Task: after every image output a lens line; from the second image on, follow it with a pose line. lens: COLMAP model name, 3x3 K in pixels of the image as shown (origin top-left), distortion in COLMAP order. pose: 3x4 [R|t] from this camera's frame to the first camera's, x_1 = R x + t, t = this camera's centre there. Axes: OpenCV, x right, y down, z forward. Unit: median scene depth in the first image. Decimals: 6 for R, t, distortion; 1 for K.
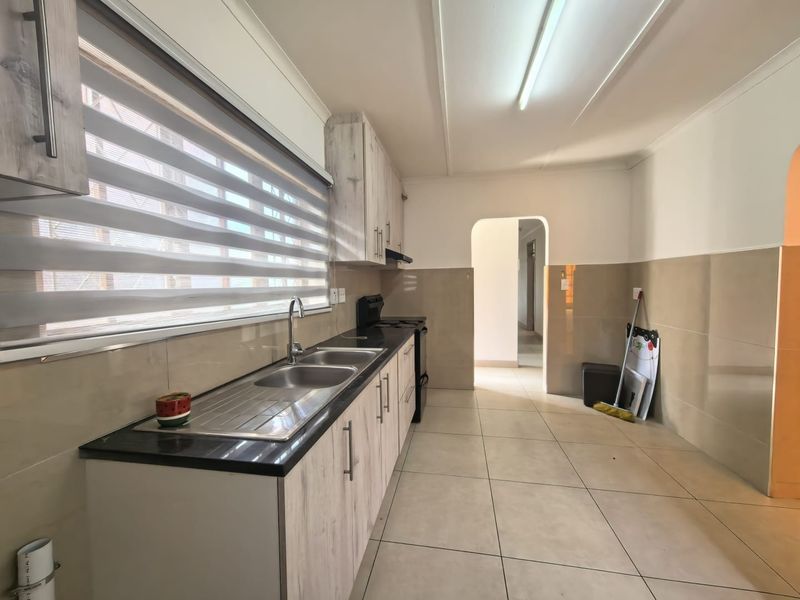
lens RADIAL K [[311.6, 0, 404.0], [0, 311.6, 299.5], [0, 0, 1]] dist [0.014961, -0.000058]
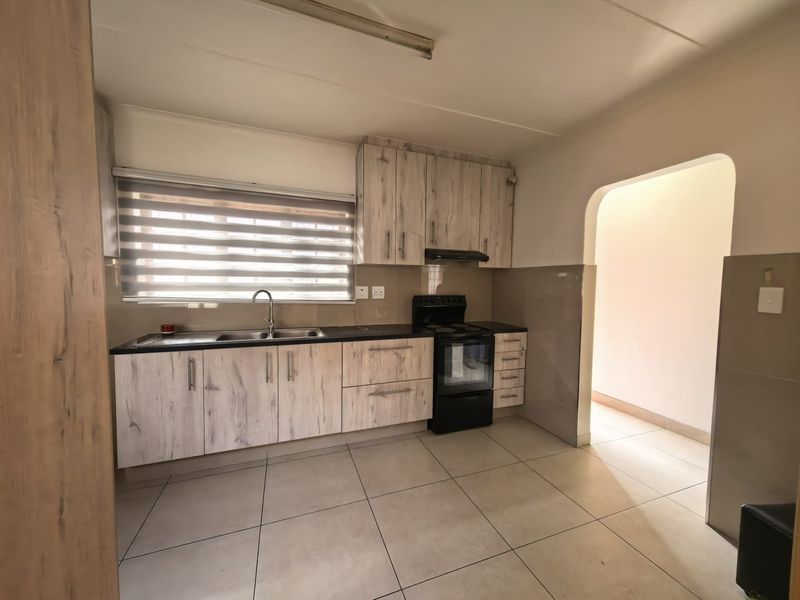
lens RADIAL K [[311.6, 0, 404.0], [0, 311.6, 299.5], [0, 0, 1]] dist [0.014961, -0.000058]
pose [[0.504528, 0.066359, -0.860841, 0.966016], [-0.063508, 0.997193, 0.039649, -0.045410], [0.861056, 0.034666, 0.507326, 0.544344]]
